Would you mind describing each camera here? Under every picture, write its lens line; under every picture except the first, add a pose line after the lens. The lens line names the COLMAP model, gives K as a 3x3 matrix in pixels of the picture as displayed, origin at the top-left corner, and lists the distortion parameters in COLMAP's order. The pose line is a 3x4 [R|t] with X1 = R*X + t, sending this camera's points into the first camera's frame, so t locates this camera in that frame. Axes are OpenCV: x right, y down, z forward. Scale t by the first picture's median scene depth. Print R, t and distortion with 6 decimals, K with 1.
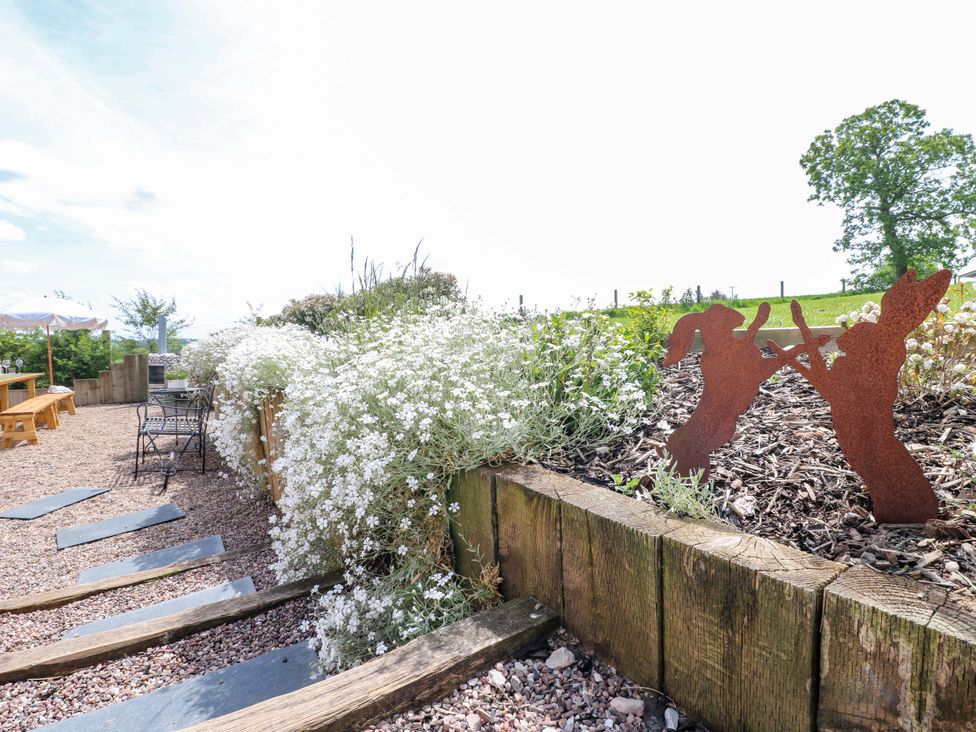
lens RADIAL K [[503.1, 0, 495.1], [0, 503.1, 367.2], [0, 0, 1]] dist [-0.014034, -0.001689]
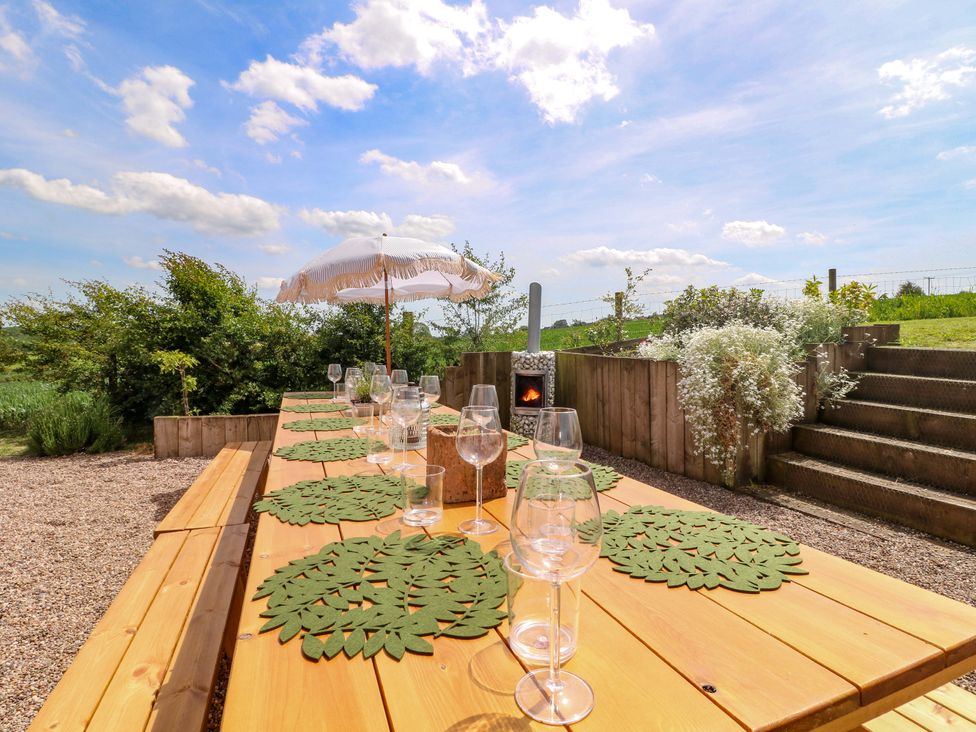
lens RADIAL K [[503.1, 0, 525.2], [0, 503.1, 357.7], [0, 0, 1]] dist [-0.014034, -0.001689]
pose [[0.976396, 0.018832, -0.215167, -0.269021], [-0.021239, 0.999735, -0.008882, -0.007527], [0.214943, 0.013242, 0.976537, 0.221250]]
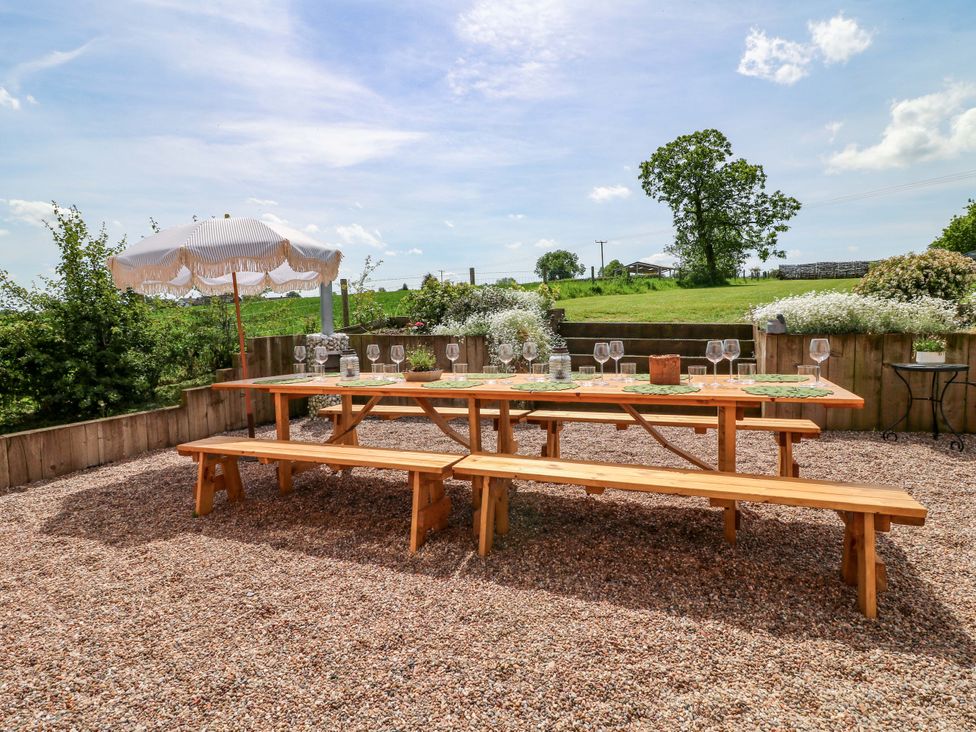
lens RADIAL K [[503.1, 0, 496.5], [0, 503.1, 363.4], [0, 0, 1]] dist [-0.014034, -0.001689]
pose [[0.845431, -0.049213, 0.531812, -0.395476], [0.032385, 0.998637, 0.040929, -0.005041], [-0.533101, -0.017380, 0.845873, 0.195708]]
